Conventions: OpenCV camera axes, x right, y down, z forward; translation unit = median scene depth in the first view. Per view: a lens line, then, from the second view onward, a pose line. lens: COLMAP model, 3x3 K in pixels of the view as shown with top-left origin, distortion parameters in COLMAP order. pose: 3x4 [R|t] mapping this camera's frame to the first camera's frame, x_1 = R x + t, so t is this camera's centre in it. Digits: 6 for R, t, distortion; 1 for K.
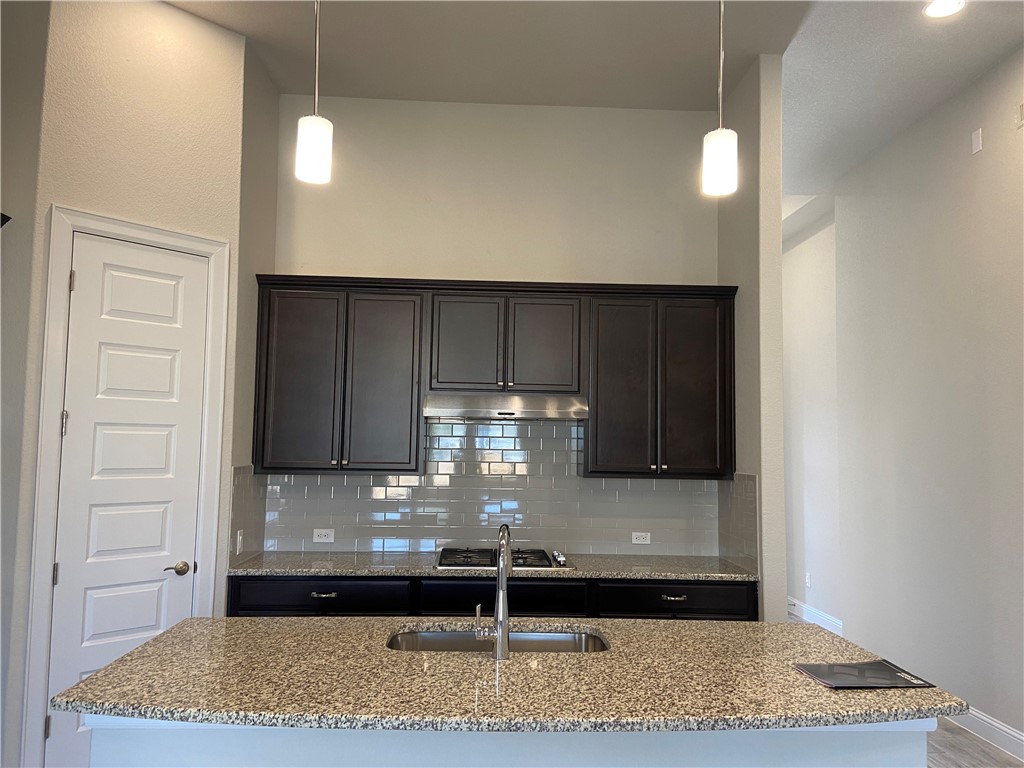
lens RADIAL K [[766.0, 0, 512.0], [0, 766.0, 384.0], [0, 0, 1]] dist [0.121004, -0.140883]
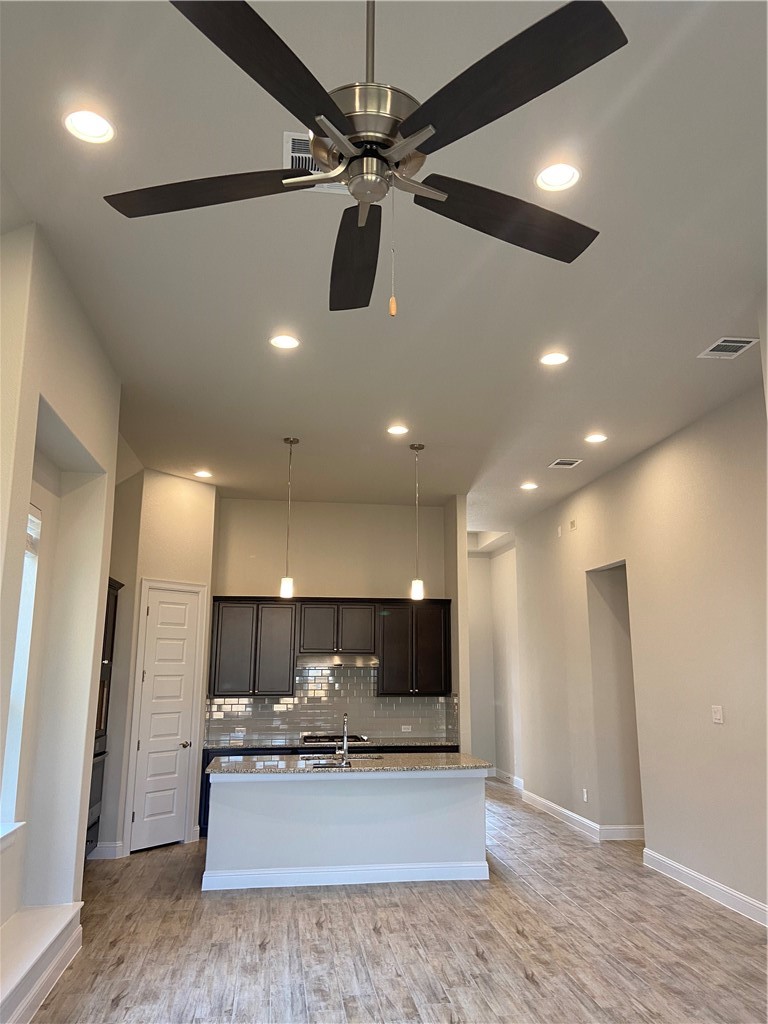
lens RADIAL K [[766.0, 0, 384.0], [0, 766.0, 512.0], [0, 0, 1]] dist [0.121004, -0.140883]
pose [[0.995571, 0.006455, 0.093786, -0.078753], [0.004661, 0.993023, -0.117827, -0.119465], [-0.093892, 0.117742, 0.988595, -1.040483]]
